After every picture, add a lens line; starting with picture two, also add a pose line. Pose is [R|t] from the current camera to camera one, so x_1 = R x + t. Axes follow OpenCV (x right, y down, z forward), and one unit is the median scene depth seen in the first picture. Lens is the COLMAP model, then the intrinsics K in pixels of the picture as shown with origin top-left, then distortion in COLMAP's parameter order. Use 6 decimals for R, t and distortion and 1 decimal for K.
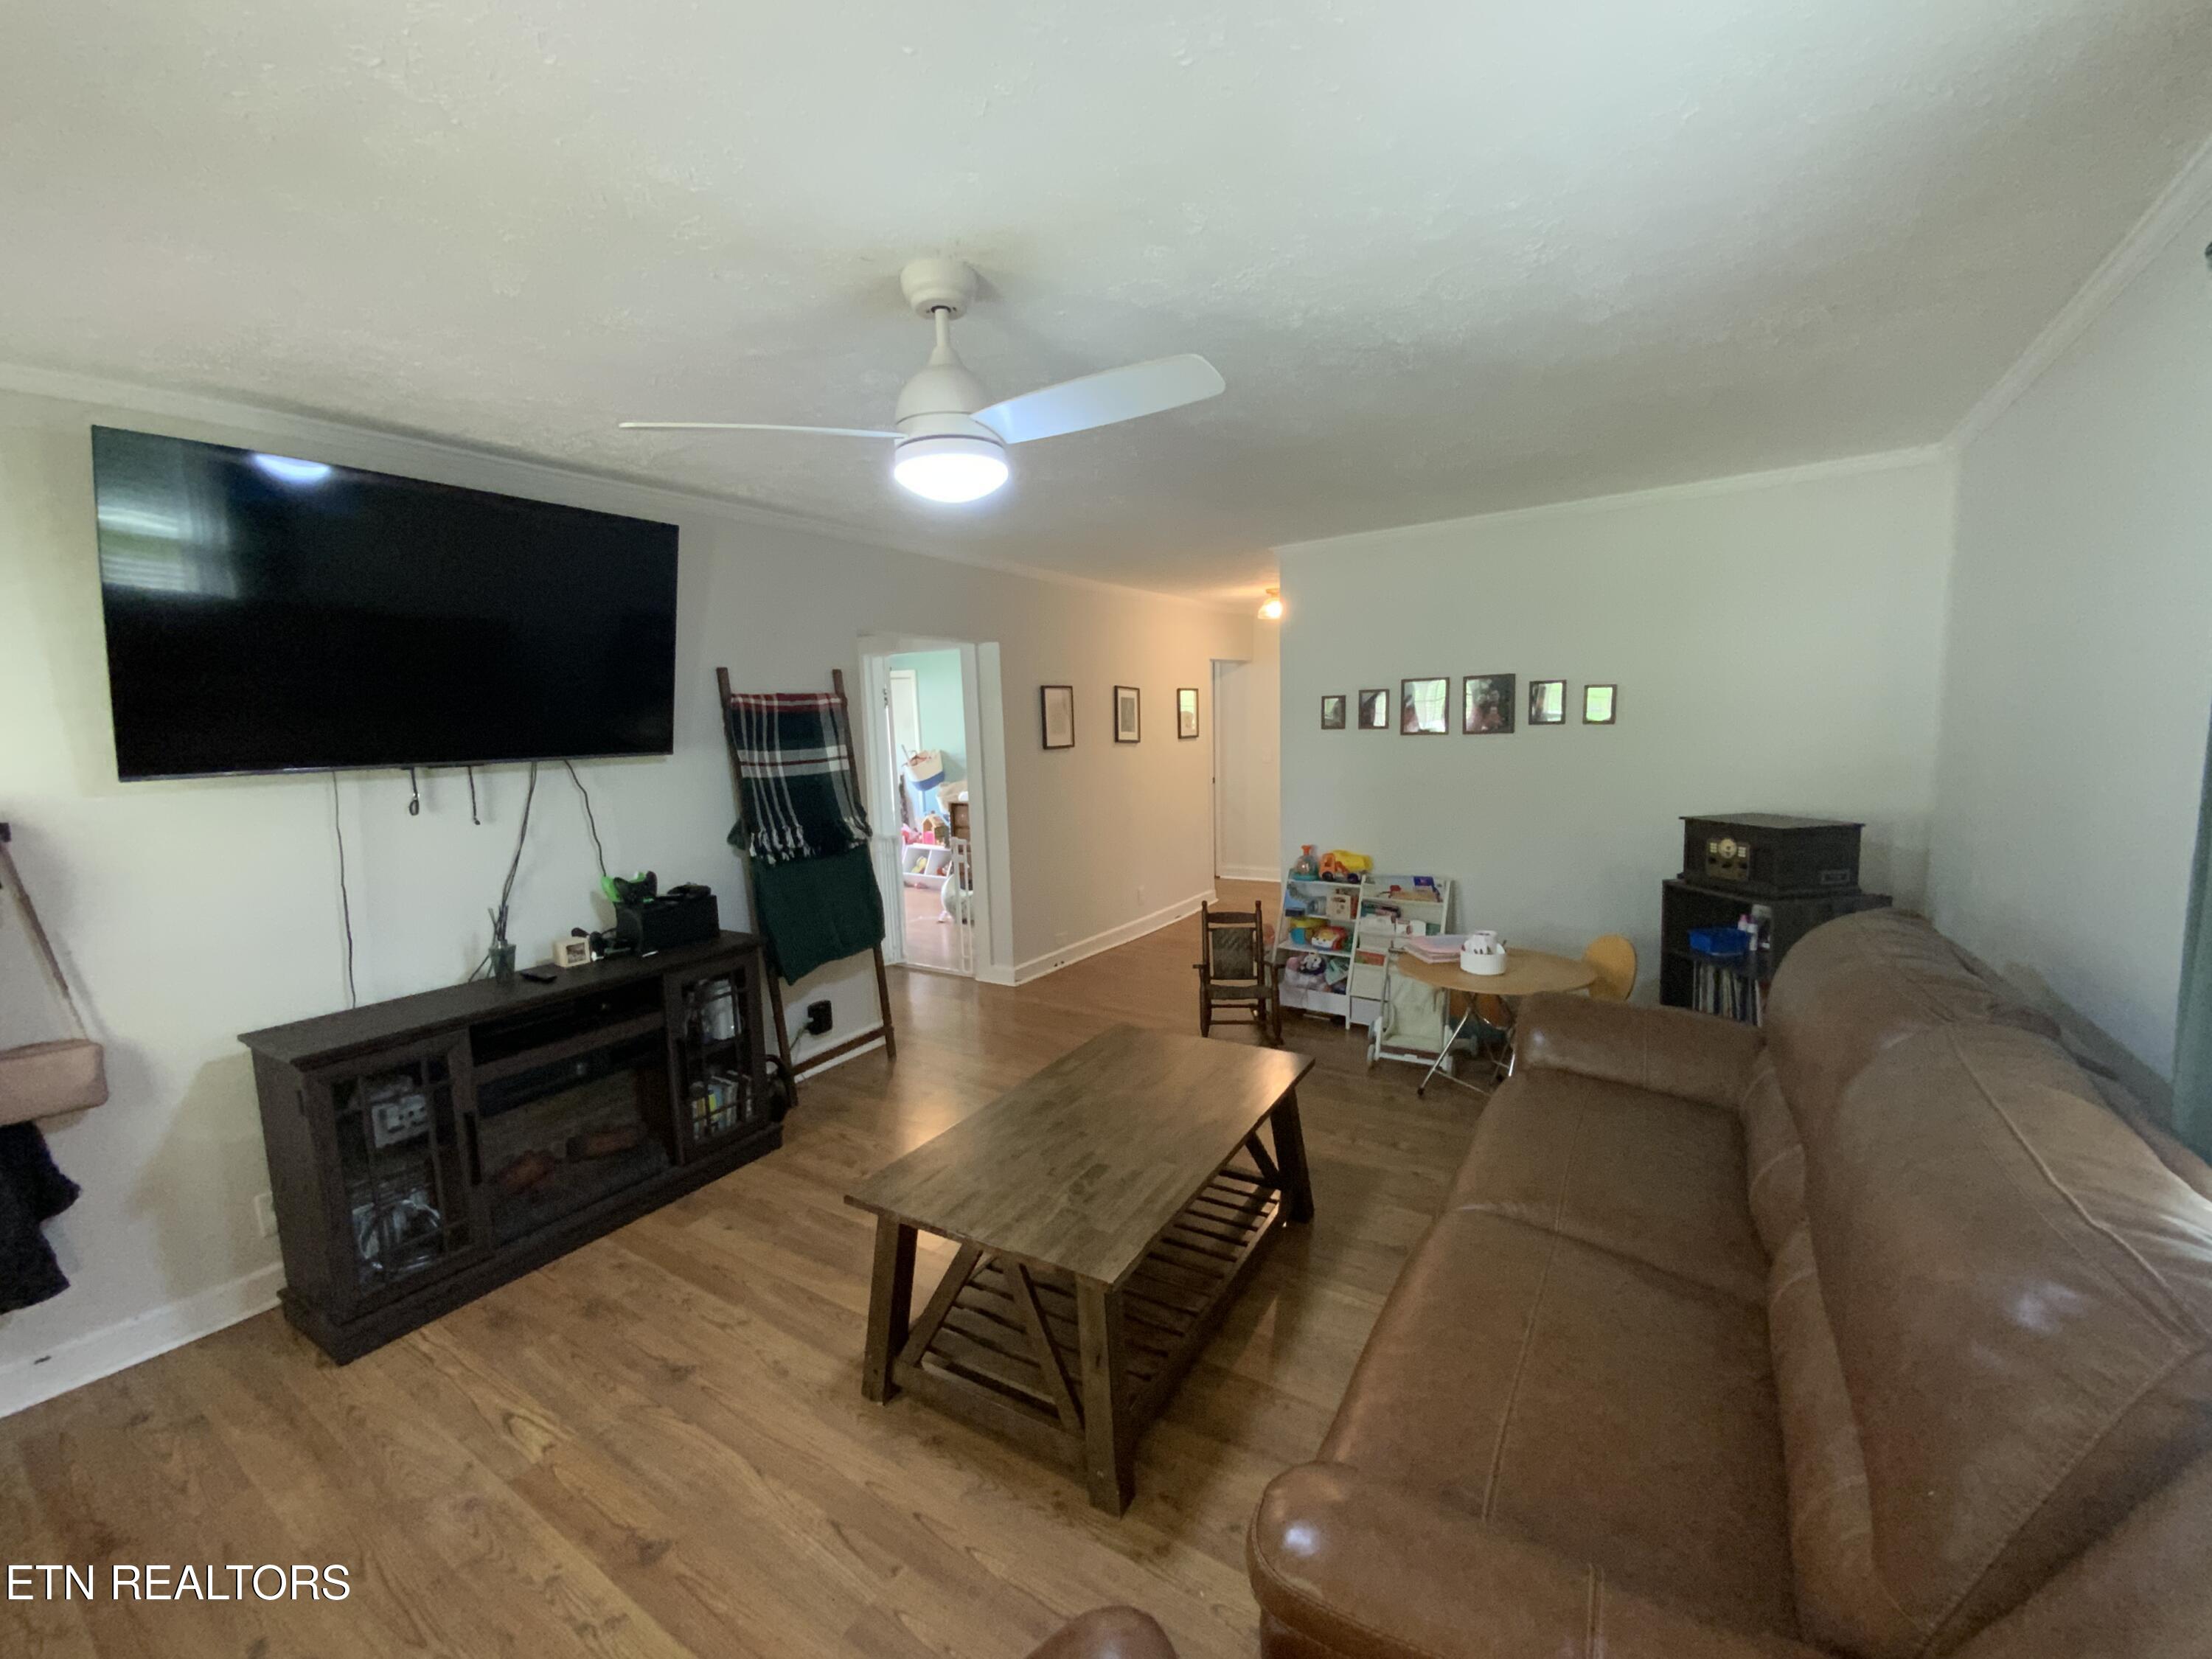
lens RADIAL K [[894.2, 0, 1109.4], [0, 894.2, 829.6], [0, 0, 1]] dist [0.000143, -0.007226]
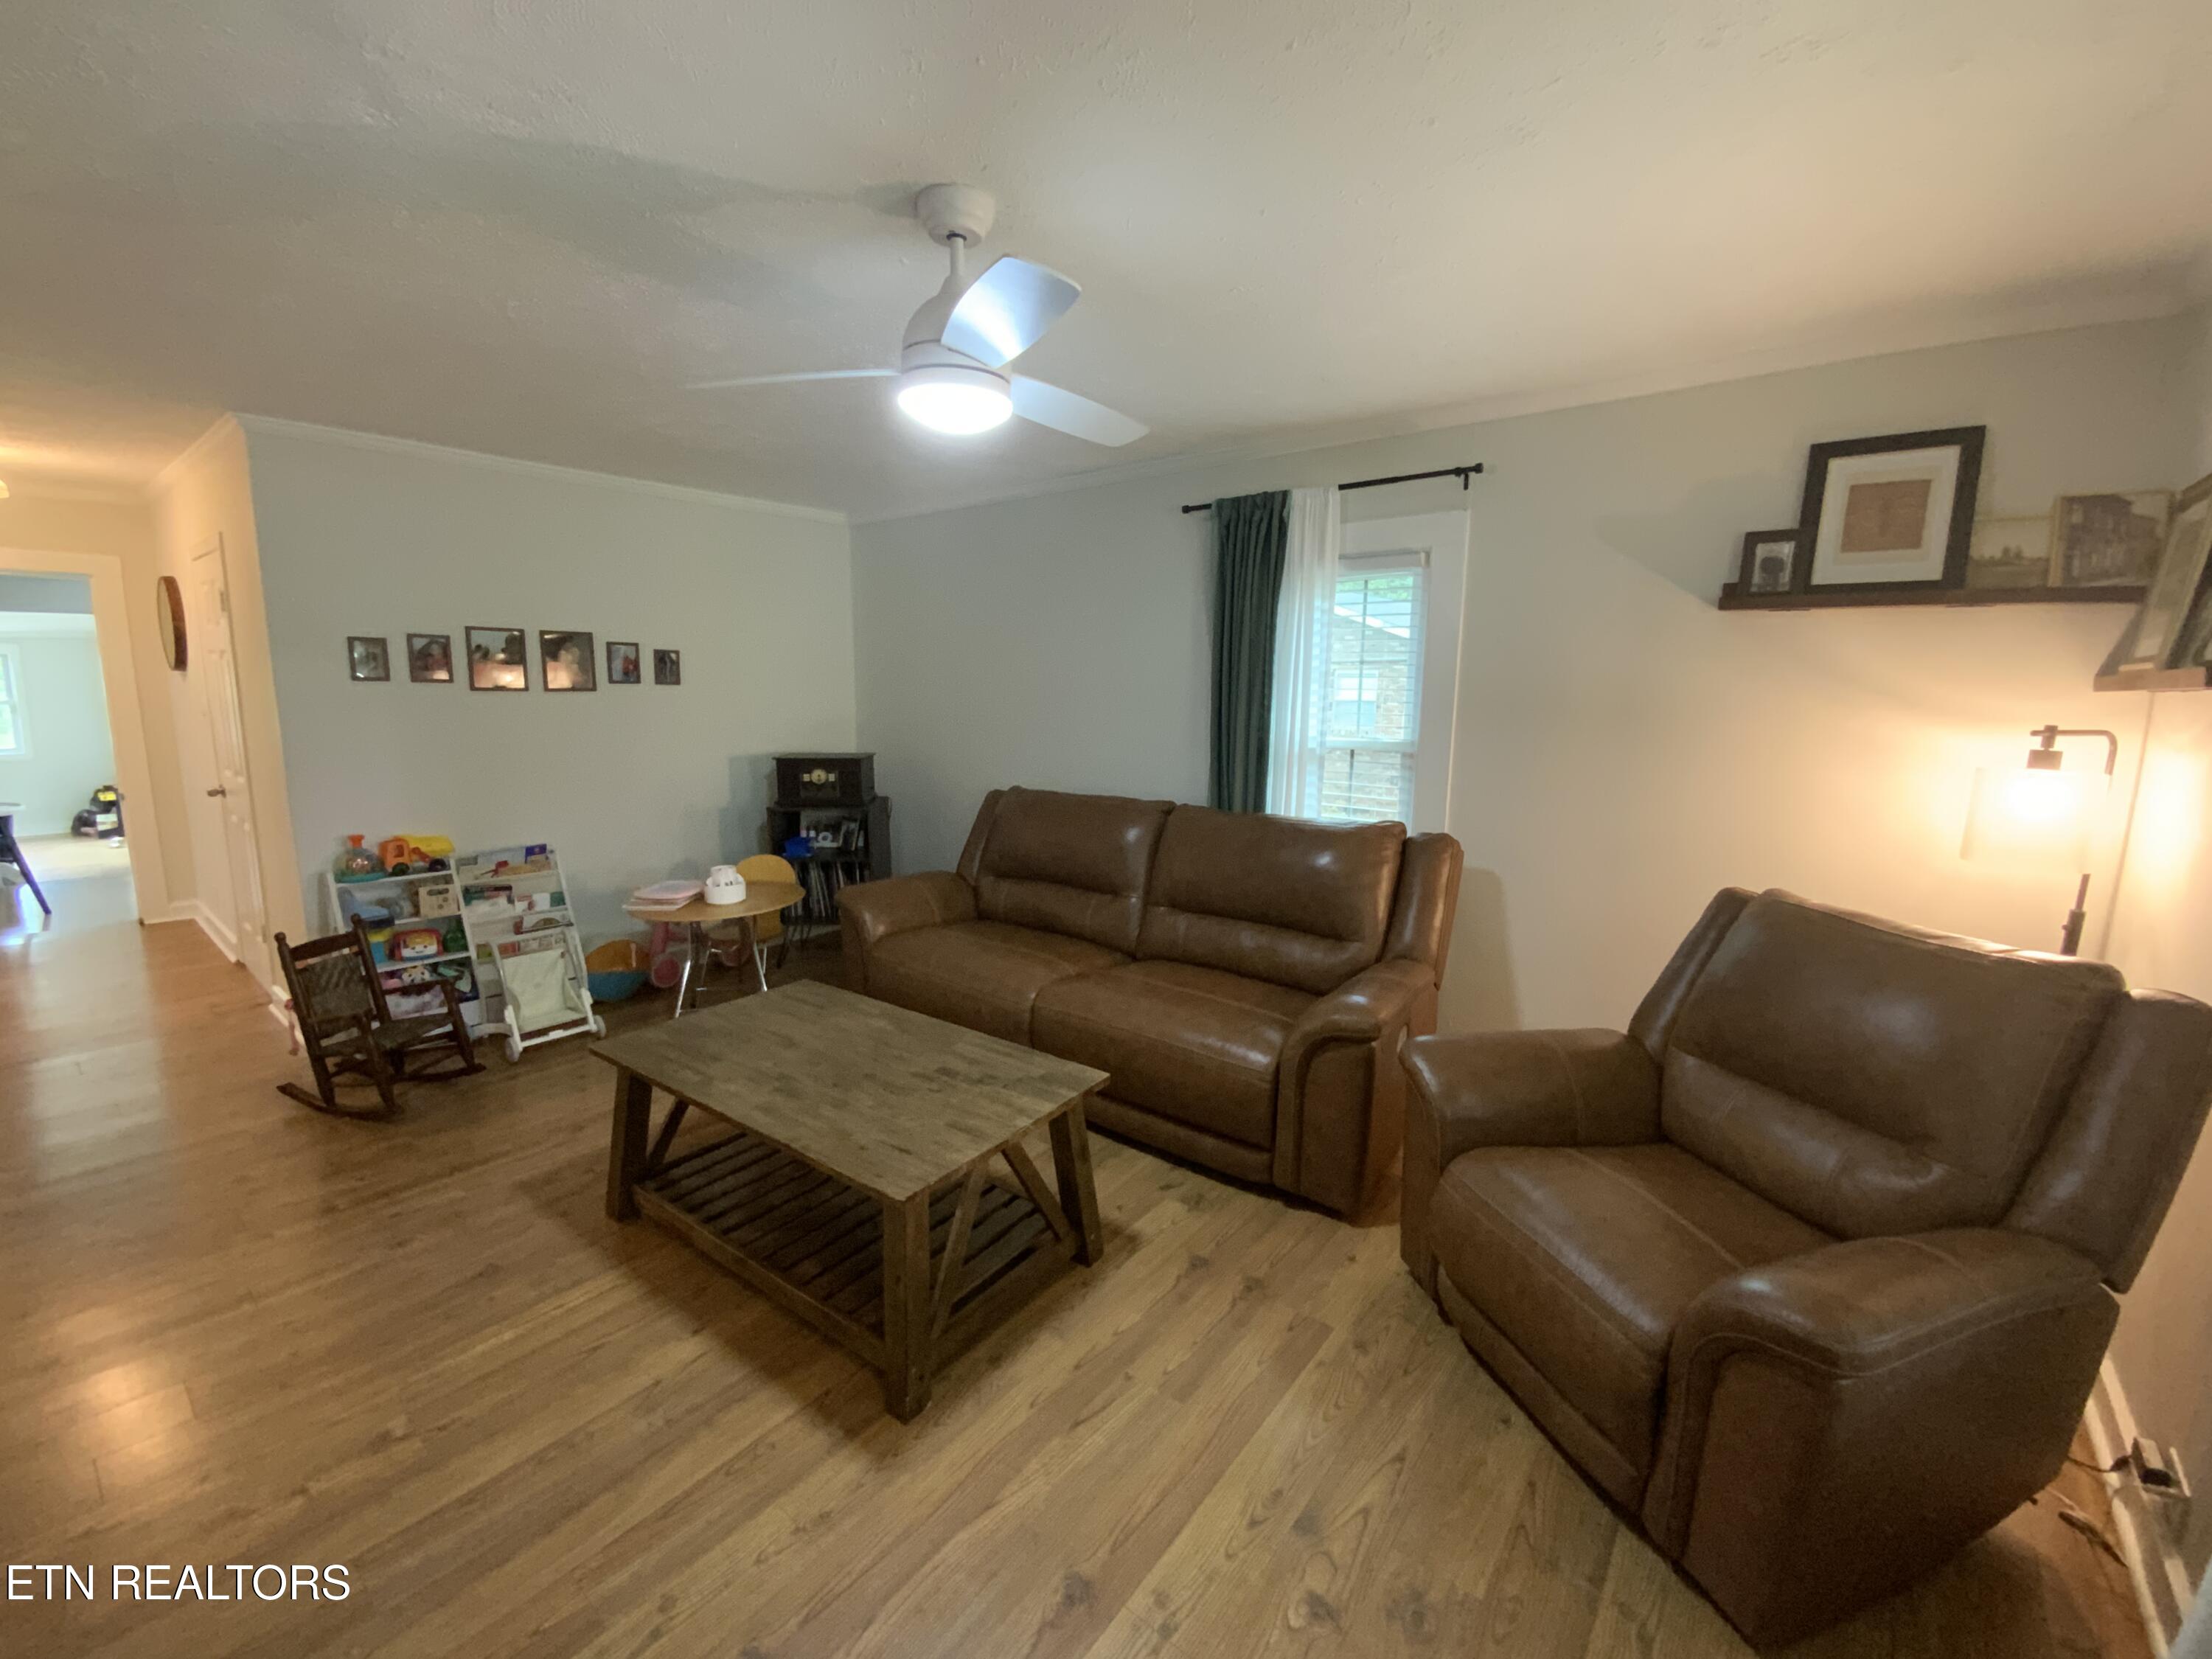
lens RADIAL K [[894.2, 0, 1110.7], [0, 894.2, 821.7], [0, 0, 1]] dist [0.000143, -0.007226]
pose [[0.092027, -0.117869, 0.988756, -1.031420], [0.102851, 0.988783, 0.108300, -0.020823], [-0.990431, 0.091728, 0.103118, 0.647813]]
